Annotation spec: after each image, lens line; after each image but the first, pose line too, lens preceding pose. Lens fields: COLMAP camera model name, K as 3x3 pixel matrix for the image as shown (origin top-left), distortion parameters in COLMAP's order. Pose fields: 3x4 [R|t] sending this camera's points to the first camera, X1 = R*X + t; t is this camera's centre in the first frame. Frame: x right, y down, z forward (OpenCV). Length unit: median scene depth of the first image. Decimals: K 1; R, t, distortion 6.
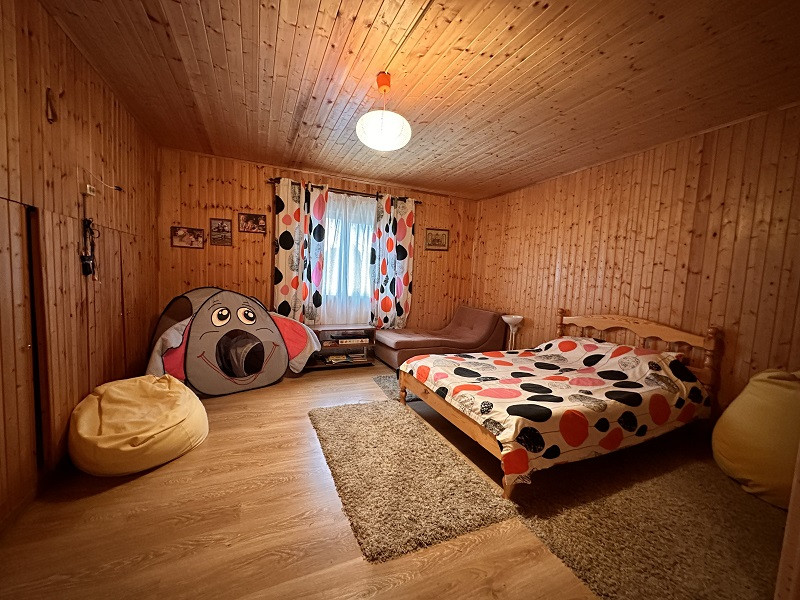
lens RADIAL K [[318.4, 0, 399.5], [0, 318.4, 298.0], [0, 0, 1]] dist [-0.002144, 0.000043]
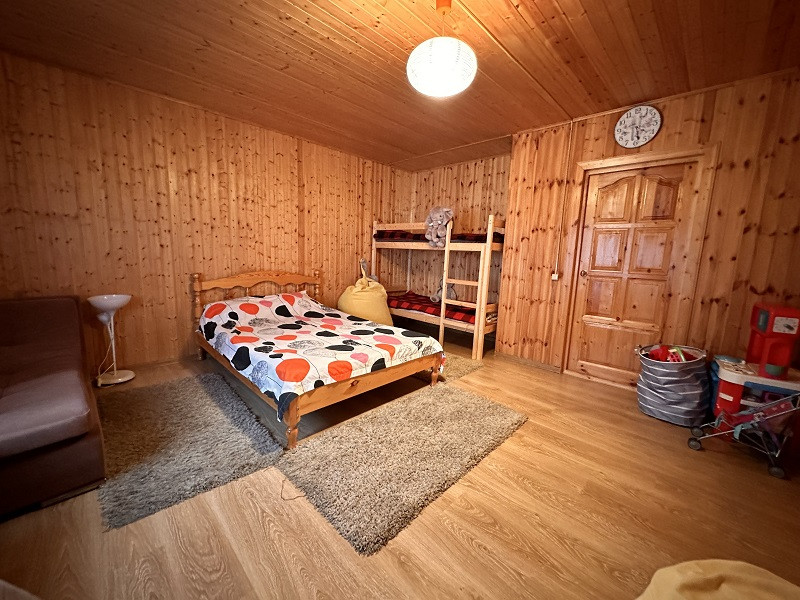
lens RADIAL K [[318.4, 0, 399.5], [0, 318.4, 298.0], [0, 0, 1]] dist [-0.002144, 0.000043]
pose [[-0.358327, -0.192135, 0.913612, -0.550000], [0.013162, 0.977457, 0.210724, -0.085023], [-0.933504, 0.087533, -0.347720, 0.922434]]
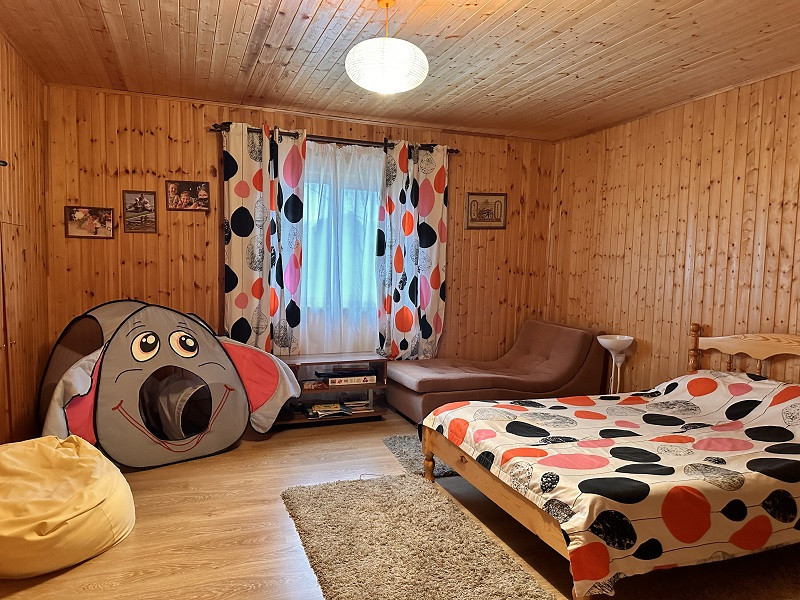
lens RADIAL K [[560.2, 0, 400.0], [0, 560.2, 300.0], [0, 0, 1]] dist [0.088191, -0.118307]
pose [[0.997865, -0.019287, -0.062392, 0.027069], [0.019053, 0.999809, -0.004352, -0.019632], [0.062464, 0.003154, 0.998042, -0.113947]]
